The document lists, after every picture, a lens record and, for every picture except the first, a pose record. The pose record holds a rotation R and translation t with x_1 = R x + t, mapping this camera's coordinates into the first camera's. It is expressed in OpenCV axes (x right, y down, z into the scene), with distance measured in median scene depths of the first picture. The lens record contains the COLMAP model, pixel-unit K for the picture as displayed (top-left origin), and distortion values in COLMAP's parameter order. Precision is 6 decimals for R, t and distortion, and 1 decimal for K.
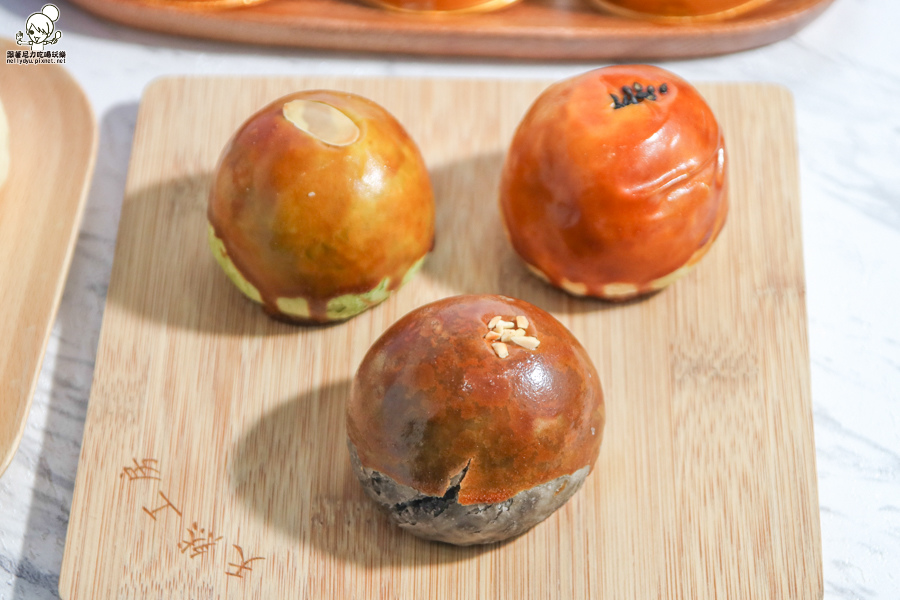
lens RADIAL K [[2602.3, 0, 458.4], [0, 2602.3, 309.7], [0, 0, 1]] dist [0.155829, 0.000000]
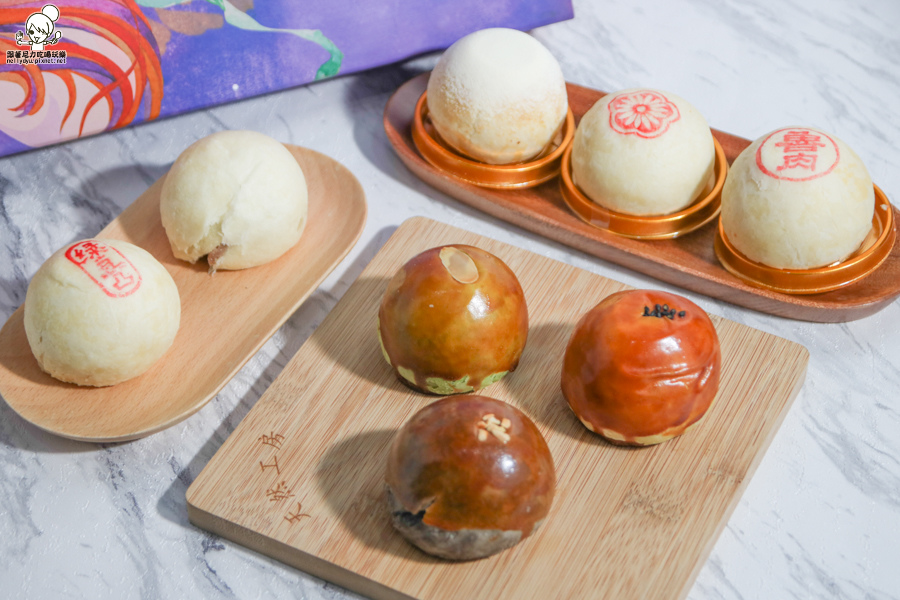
lens RADIAL K [[1910.5, 0, 433.6], [0, 1910.5, 326.4], [0, 0, 1]] dist [0.142143, 0.000000]
pose [[0.899911, 0.309307, -0.307393, 0.297739], [-0.328507, 0.944433, -0.011409, -0.021113], [0.286783, 0.111248, 0.951514, -0.063156]]
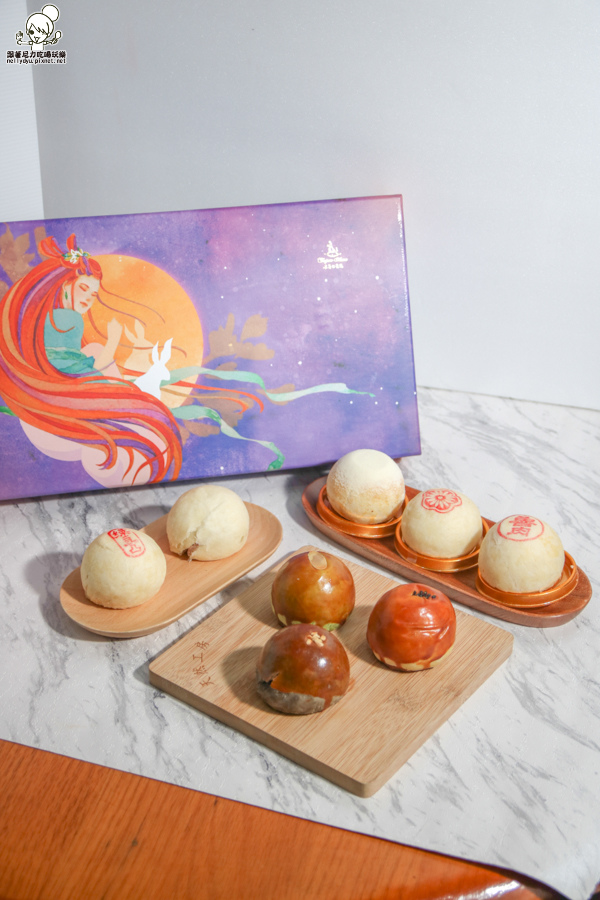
lens RADIAL K [[1403.9, 0, 308.9], [0, 1403.9, 450.4], [0, 0, 1]] dist [0.030053, 0.000000]
pose [[0.821823, 0.317622, -0.472994, 0.621292], [-0.443695, 0.877584, -0.181607, 0.102185], [0.357410, 0.359113, 0.862146, -0.326725]]
